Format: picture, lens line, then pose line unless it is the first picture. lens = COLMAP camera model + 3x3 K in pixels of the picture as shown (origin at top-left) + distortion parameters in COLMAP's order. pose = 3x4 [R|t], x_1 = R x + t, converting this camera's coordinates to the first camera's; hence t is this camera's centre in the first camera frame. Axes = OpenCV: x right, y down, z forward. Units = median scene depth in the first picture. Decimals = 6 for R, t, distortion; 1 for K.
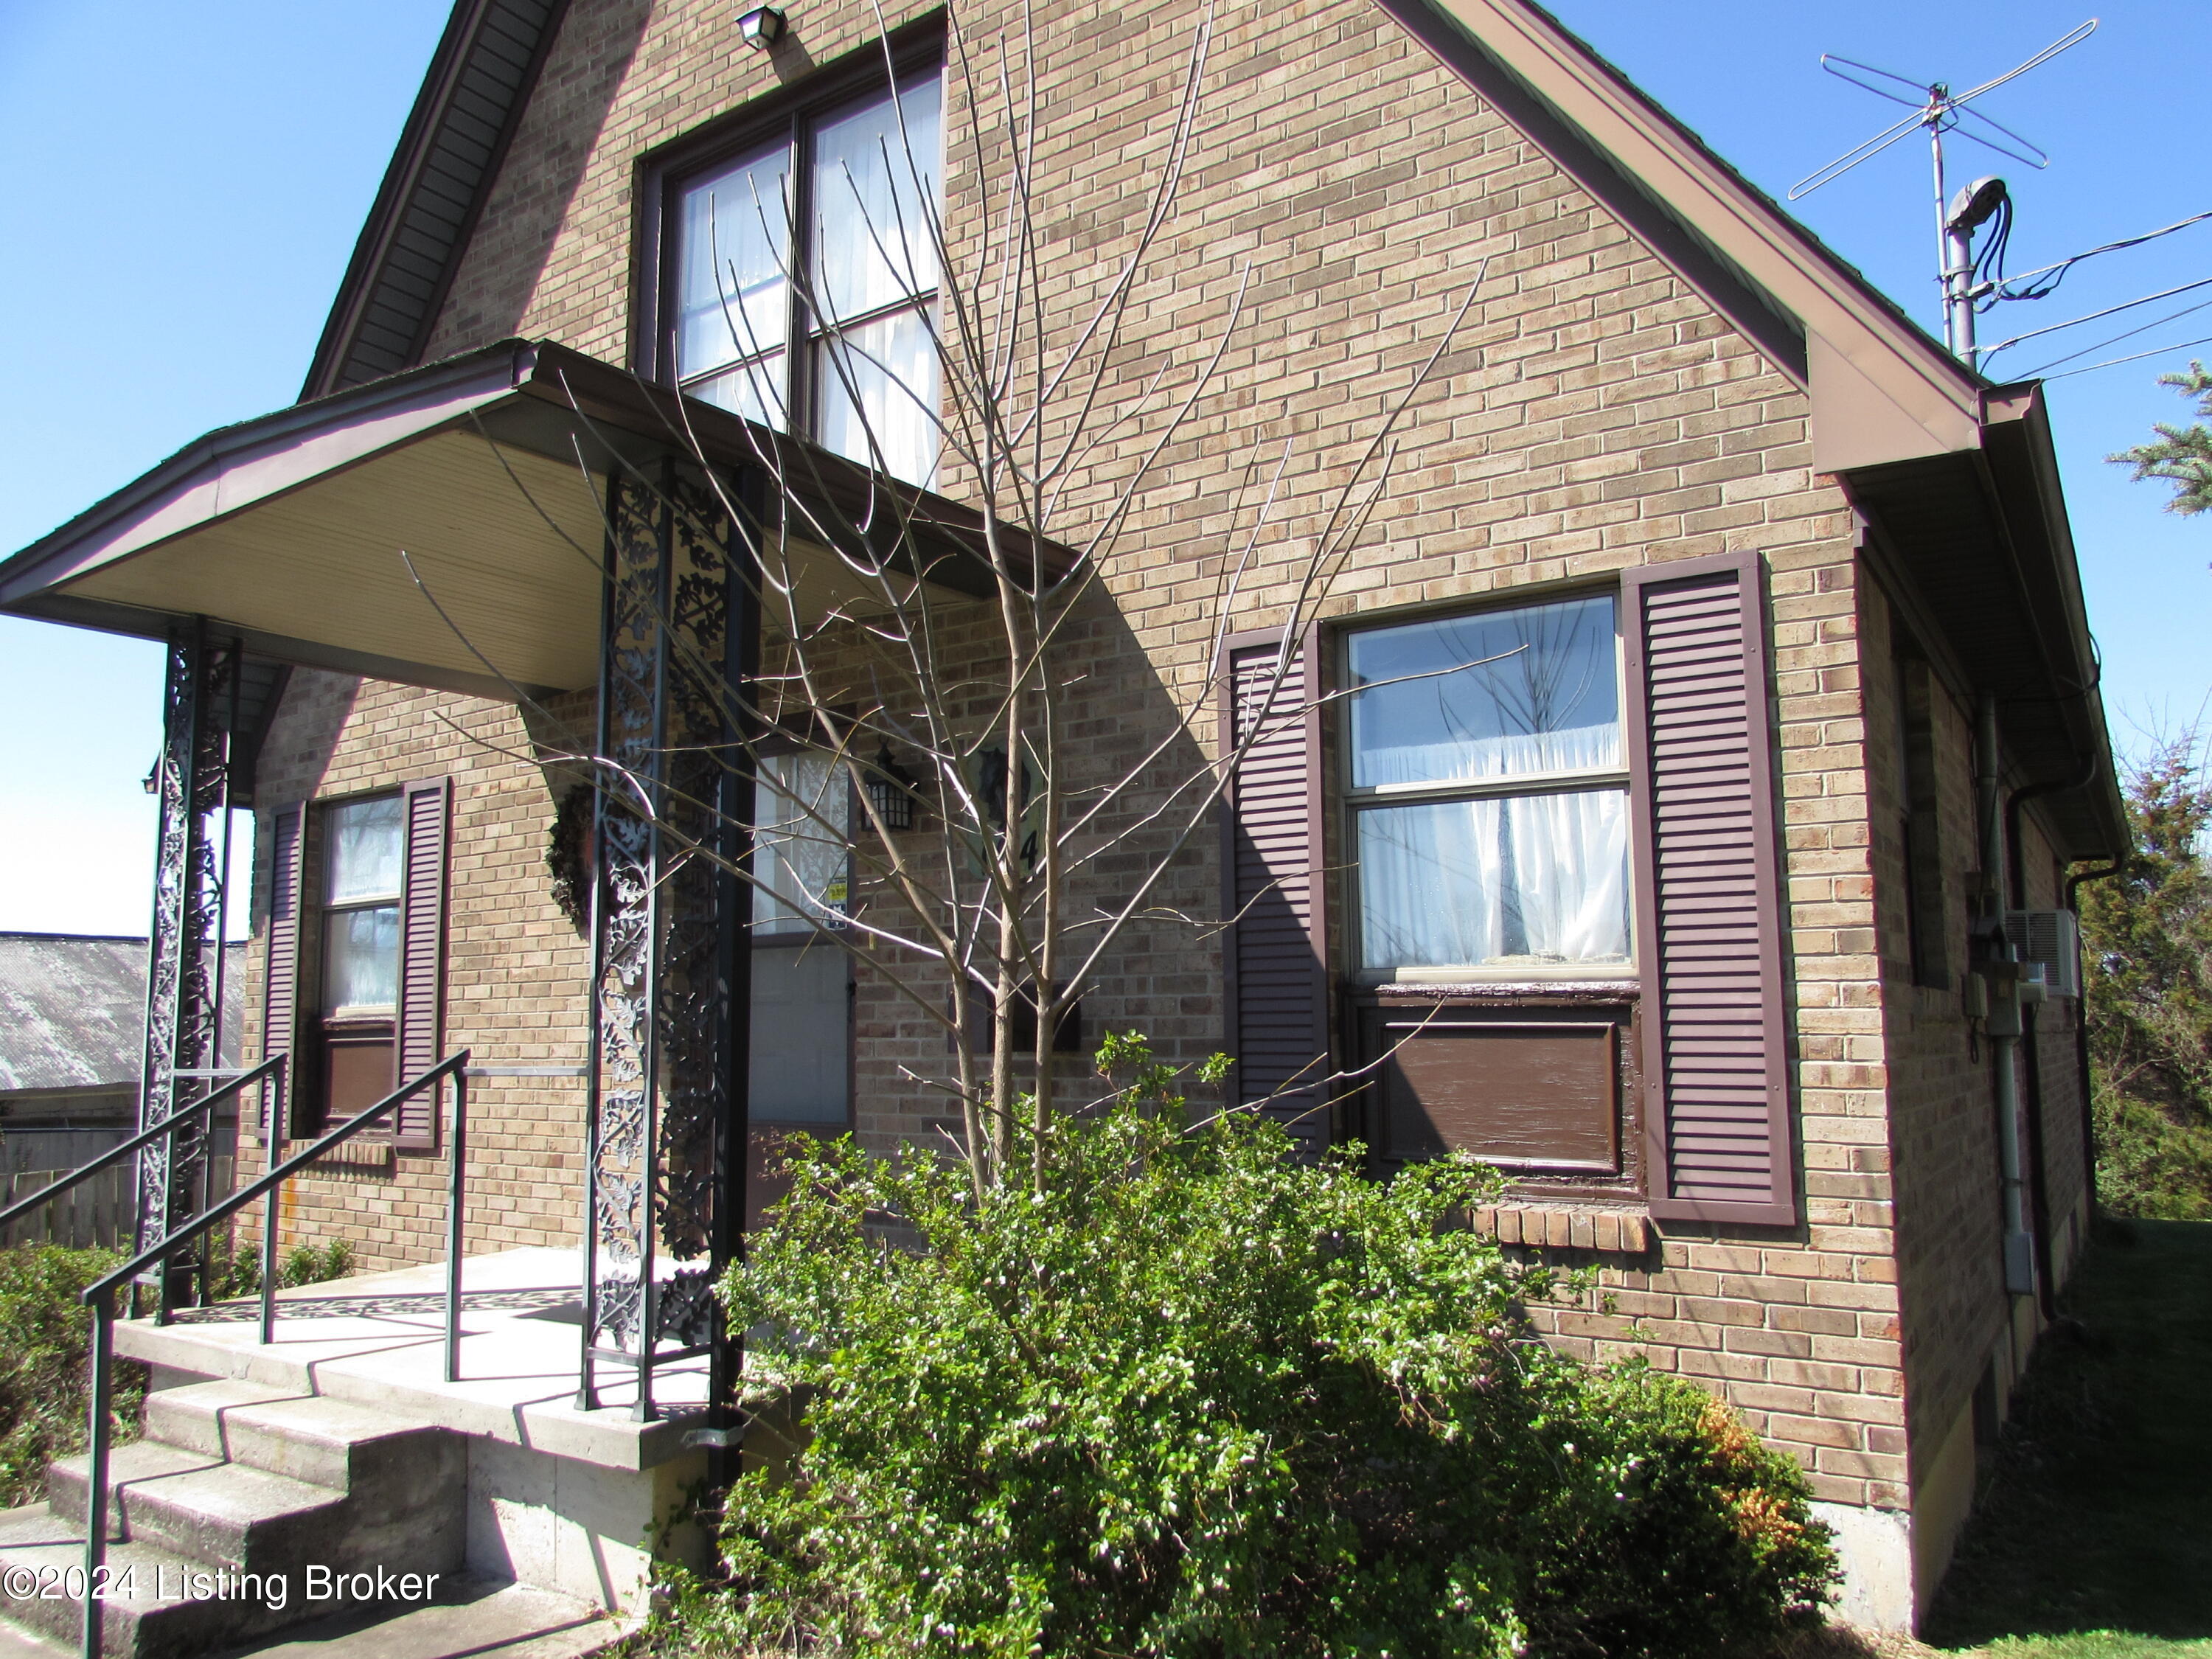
lens RADIAL K [[1553.2, 0, 1106.8], [0, 1553.2, 891.2], [0, 0, 1]] dist [-0.063565, 0.024209]
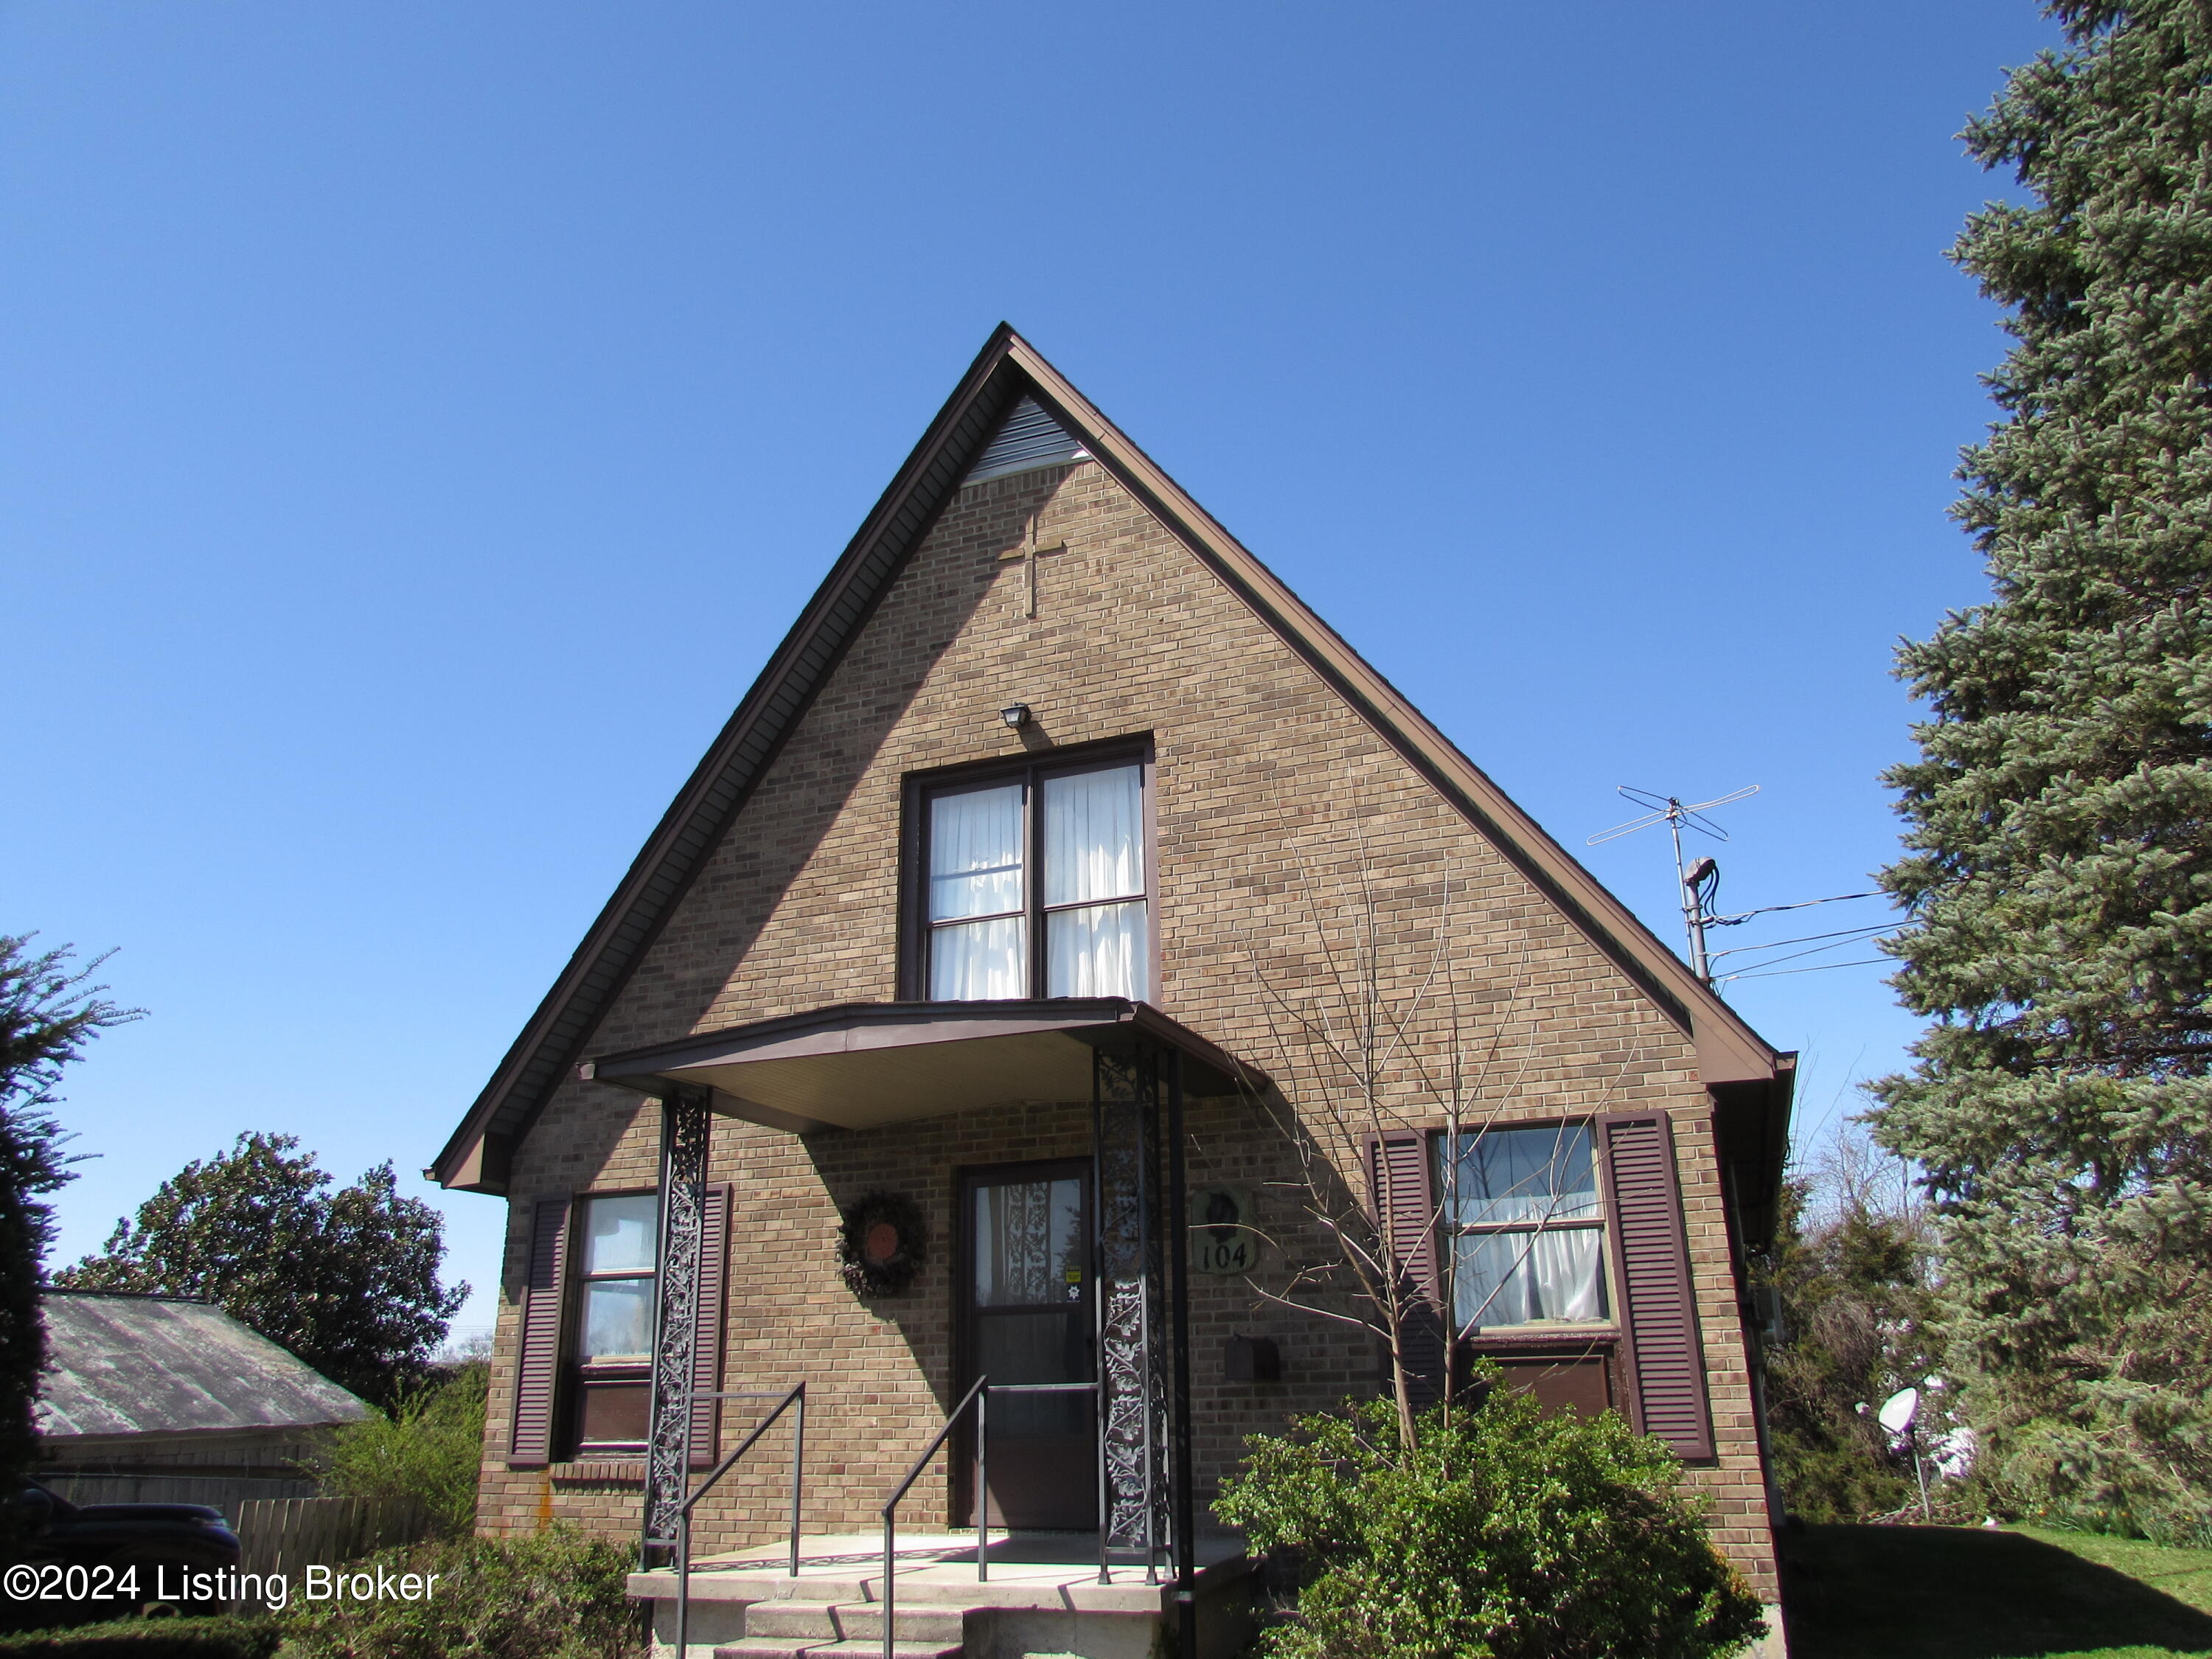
lens RADIAL K [[1553.5, 0, 1106.0], [0, 1553.5, 829.5], [0, 0, 1]] dist [-0.066639, -0.005747]
pose [[0.974107, 0.071614, 0.214446, -0.617710], [-0.012683, 0.964323, -0.264423, -0.027803], [-0.225731, 0.254856, 0.940263, -0.682846]]
